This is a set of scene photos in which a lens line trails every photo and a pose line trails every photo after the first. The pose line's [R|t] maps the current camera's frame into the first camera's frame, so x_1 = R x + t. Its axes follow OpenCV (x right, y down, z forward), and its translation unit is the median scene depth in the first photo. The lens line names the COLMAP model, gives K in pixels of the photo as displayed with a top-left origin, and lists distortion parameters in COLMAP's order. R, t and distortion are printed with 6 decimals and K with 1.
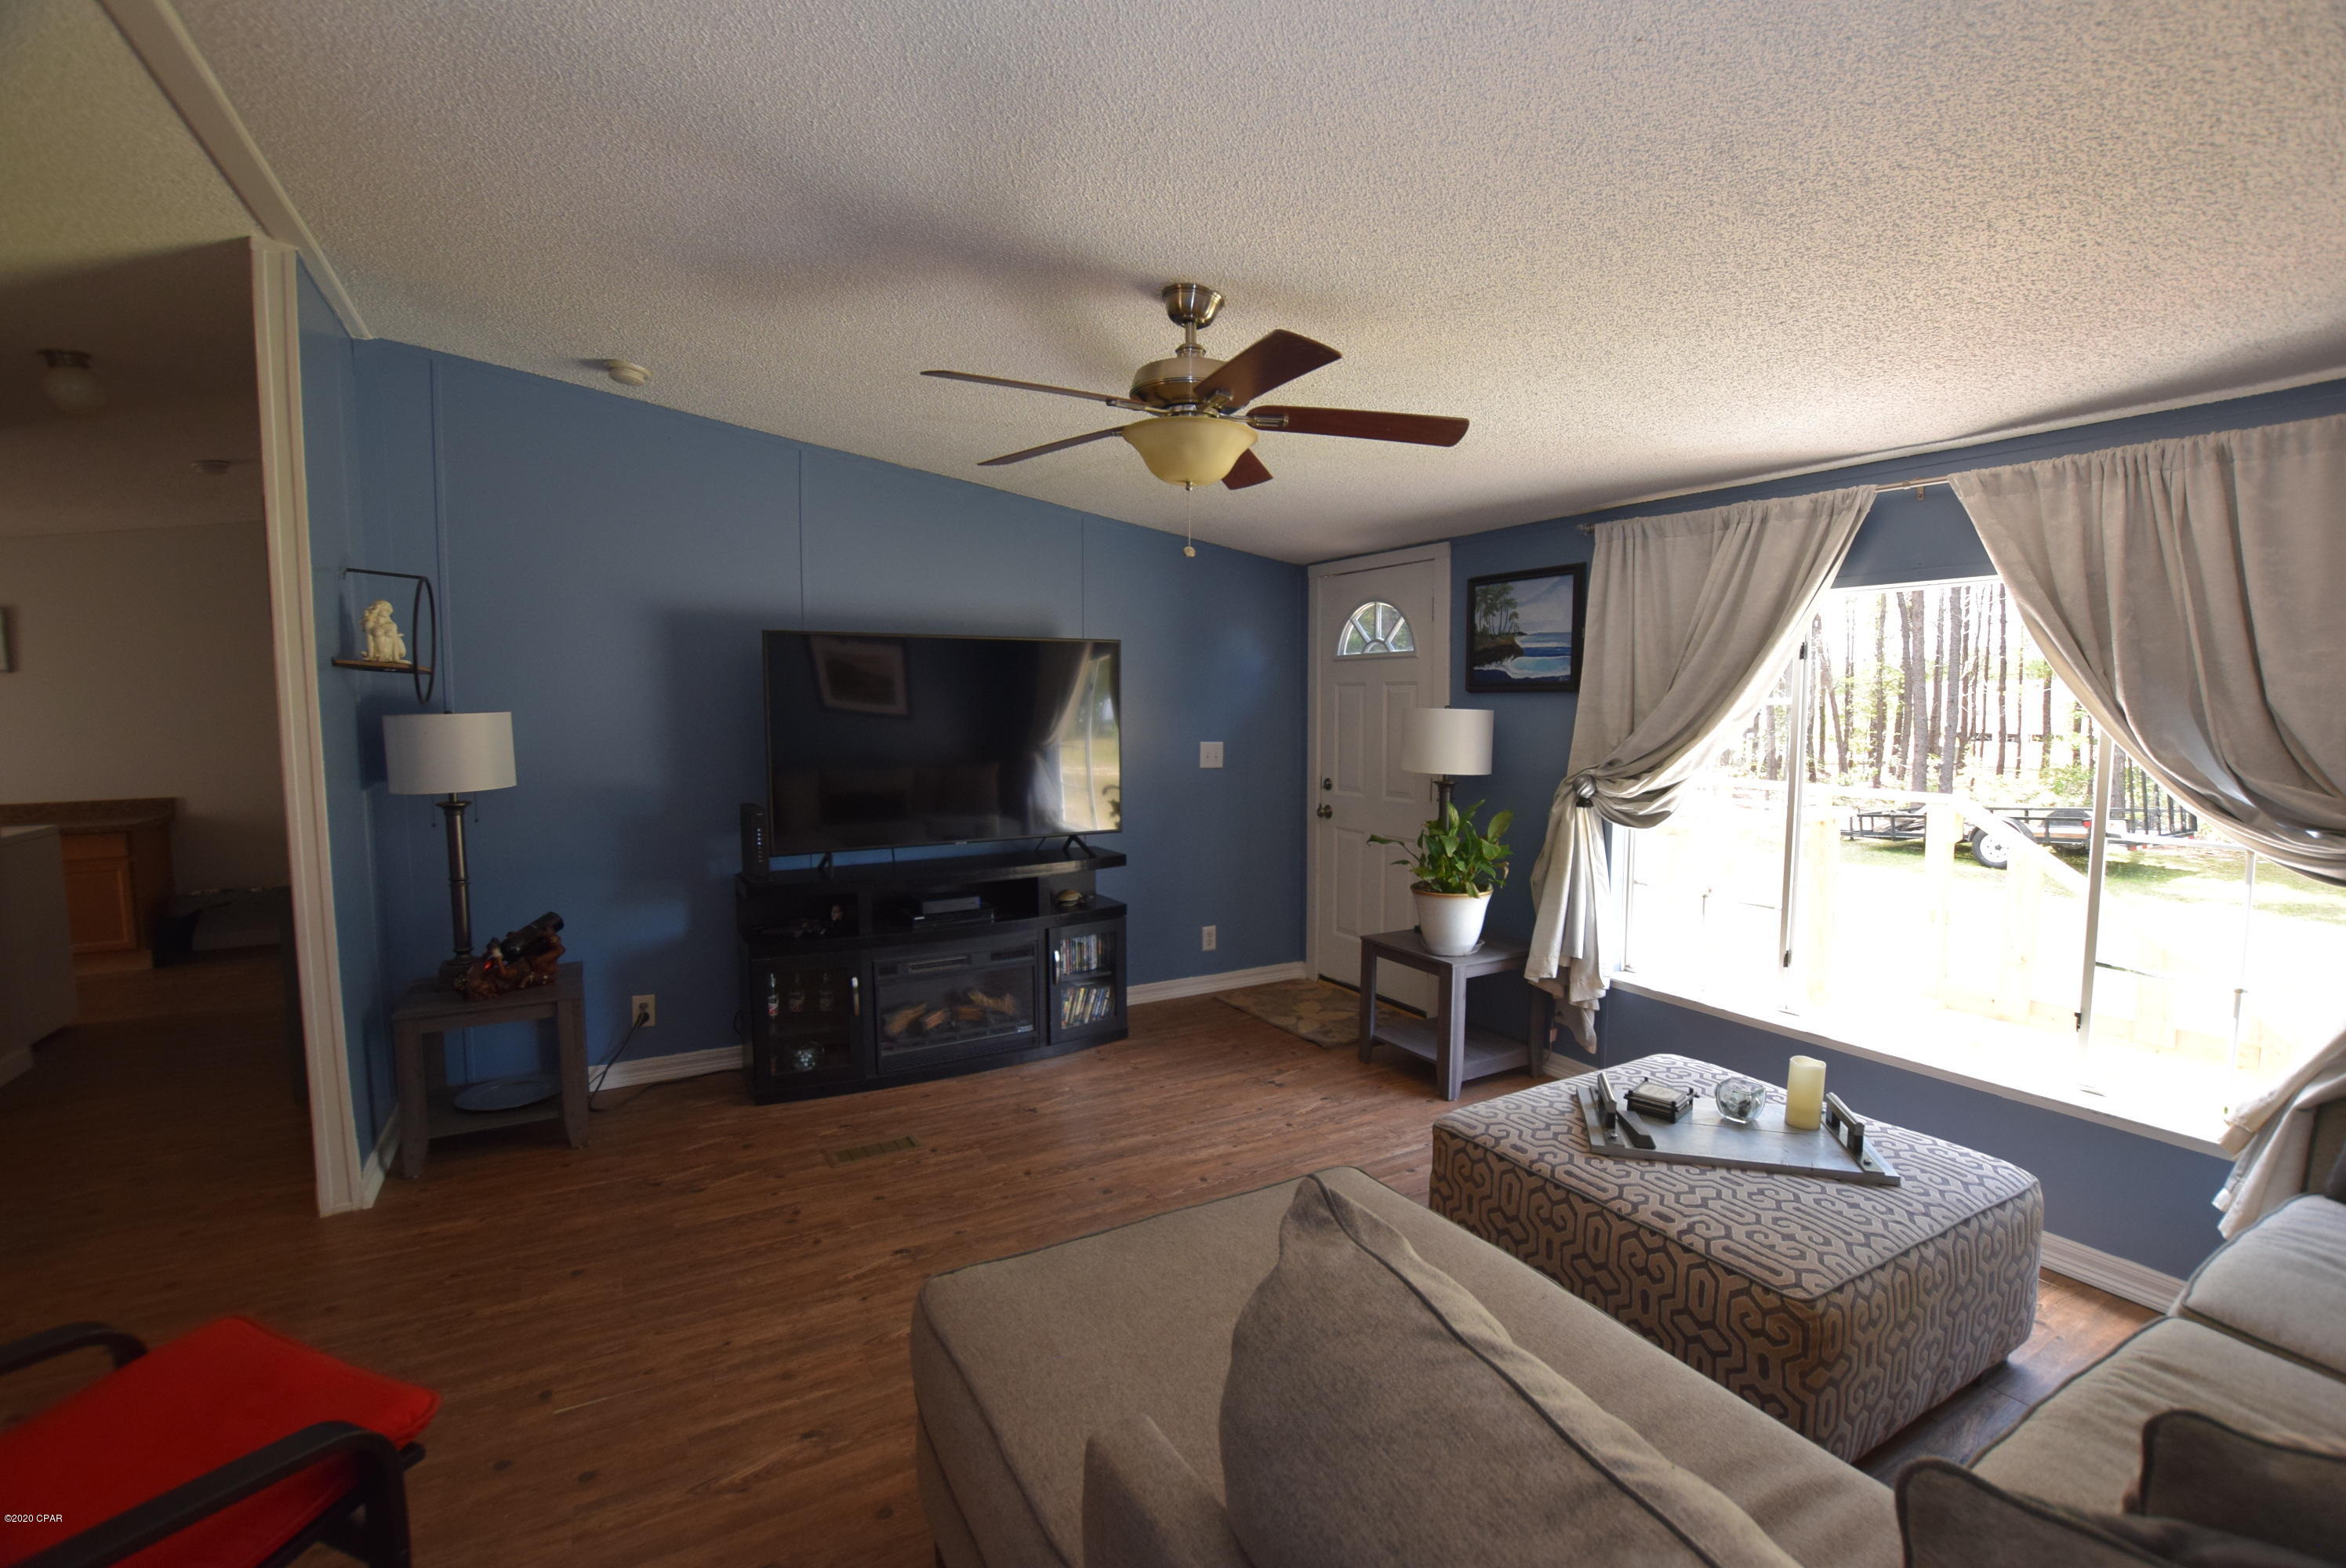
lens RADIAL K [[1033.3, 0, 1182.6], [0, 1033.3, 786.4], [0, 0, 1]] dist [-0.036291, 0.004119]
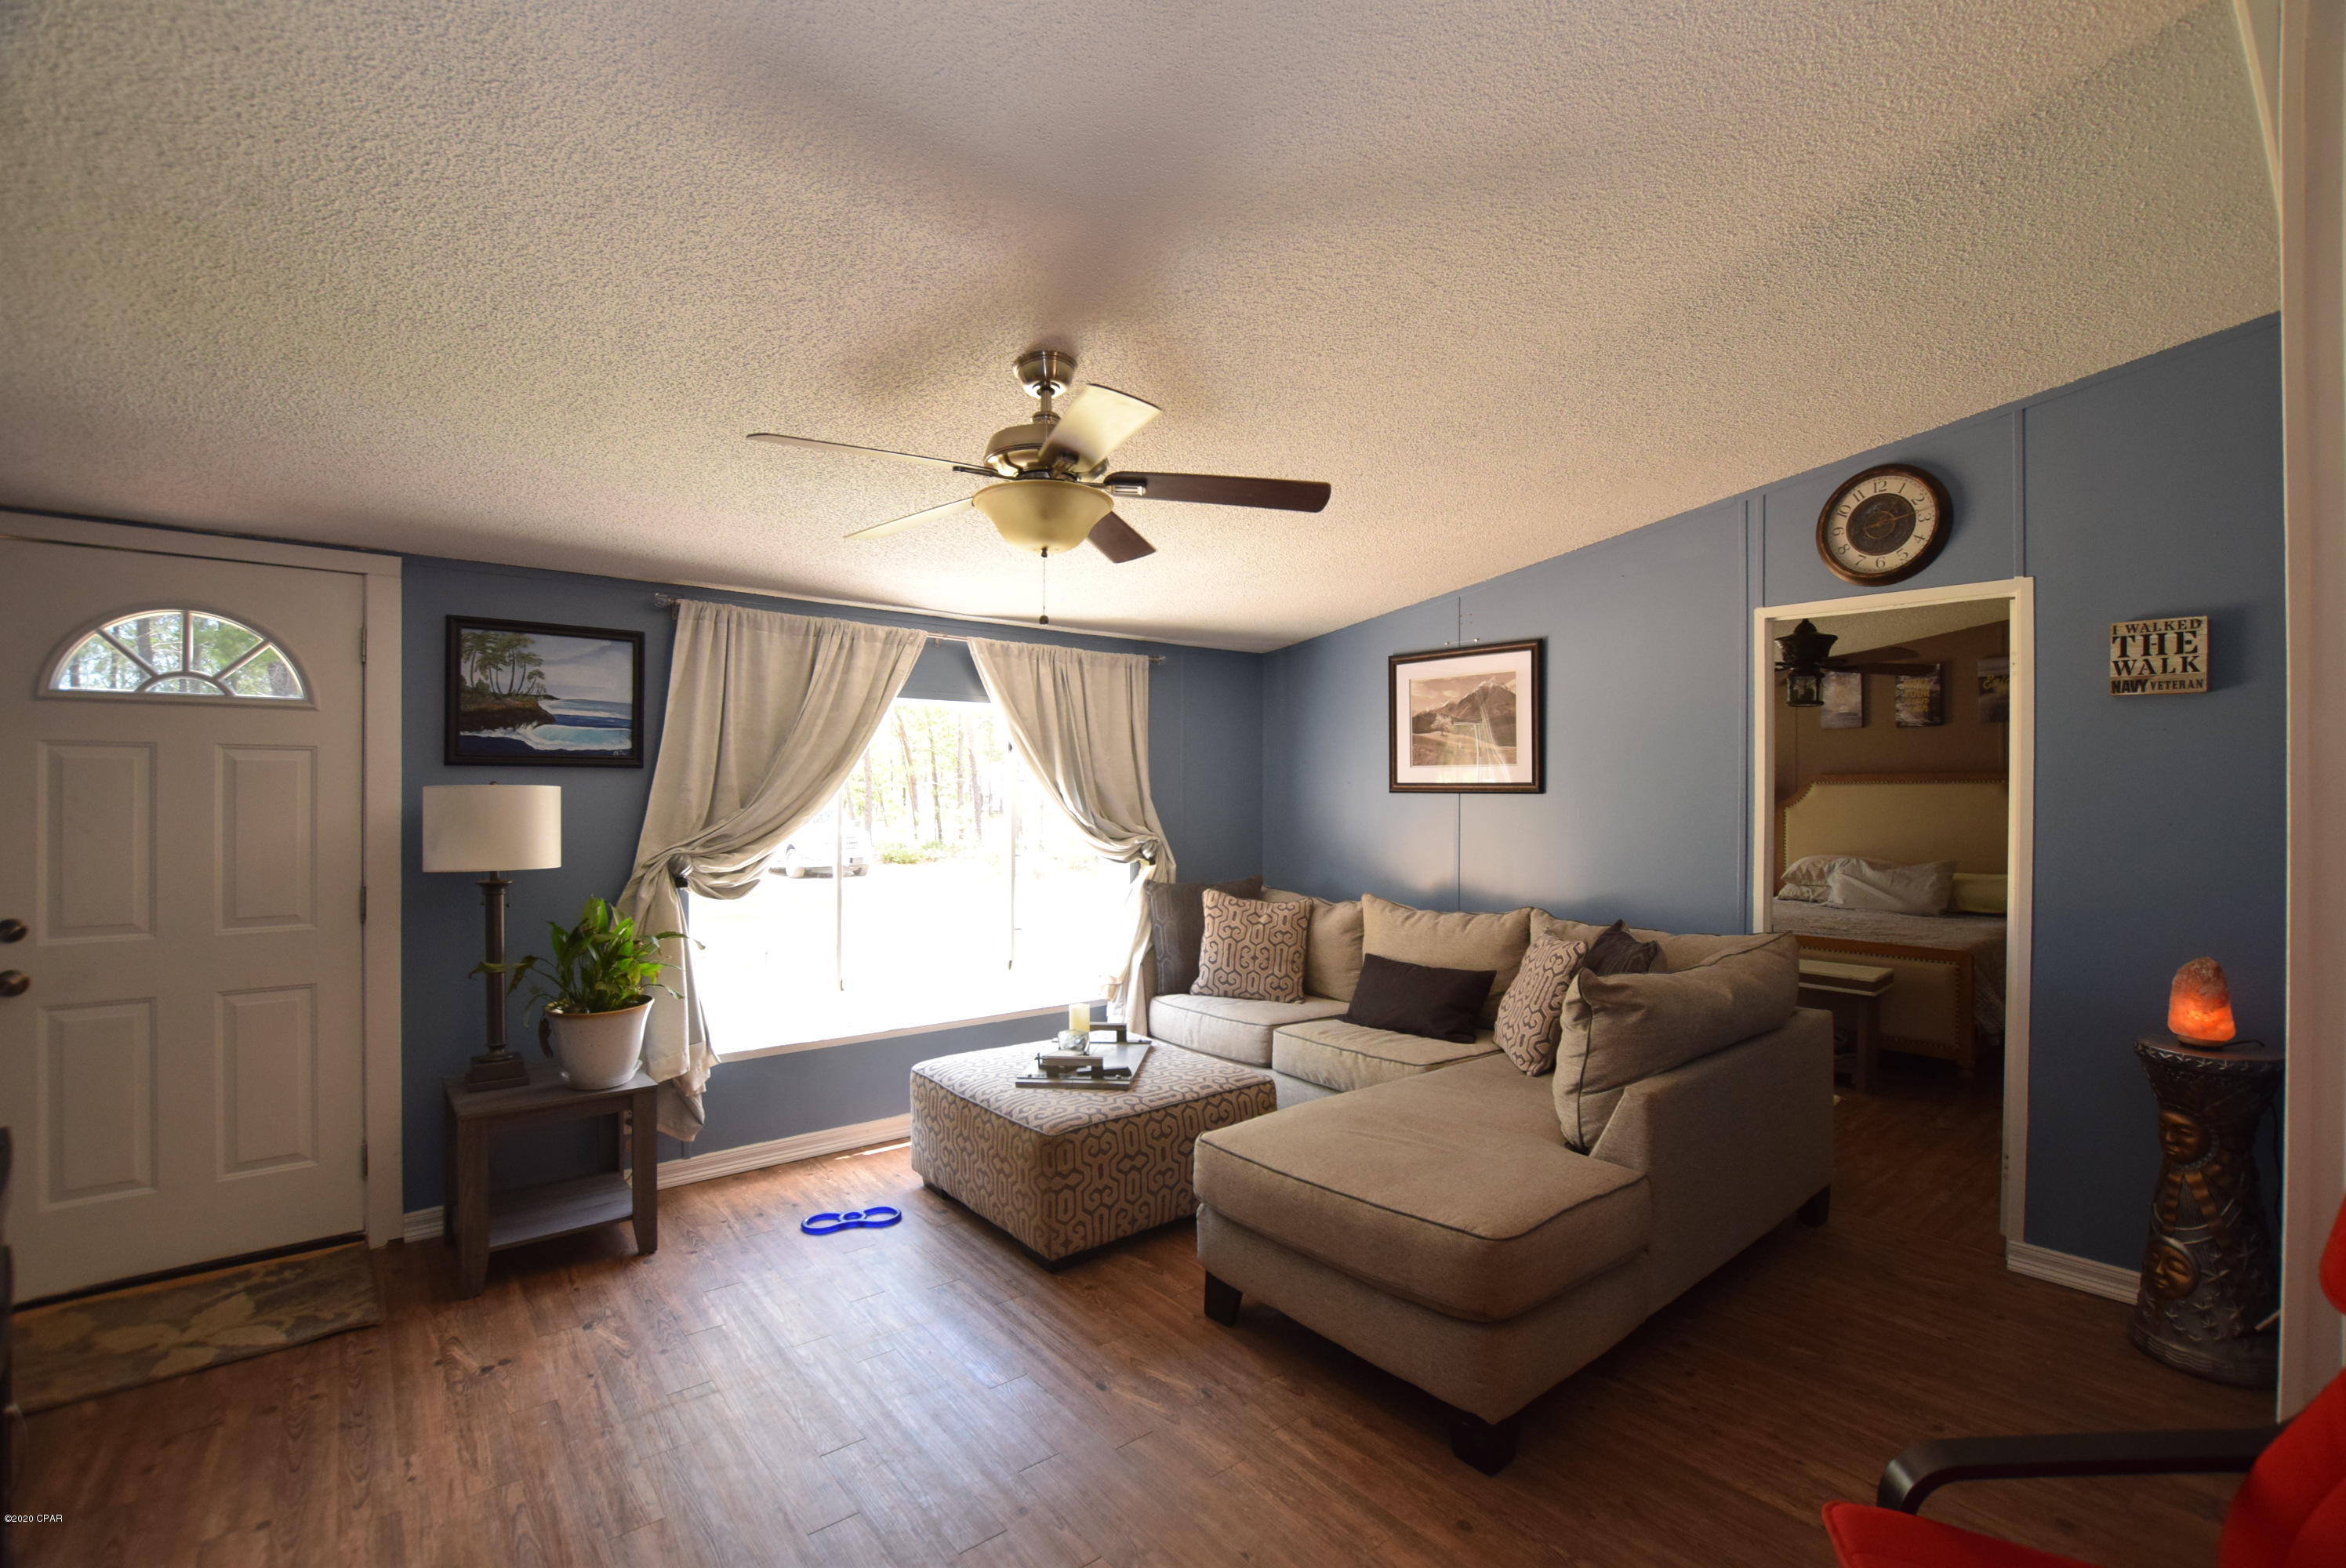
lens RADIAL K [[1033.3, 0, 1182.6], [0, 1033.3, 786.4], [0, 0, 1]] dist [-0.036291, 0.004119]
pose [[-0.174047, 0.003012, 0.984733, -0.641012], [0.077874, 0.996906, 0.010715, -0.047988], [-0.981653, 0.078550, -0.173743, 0.700505]]
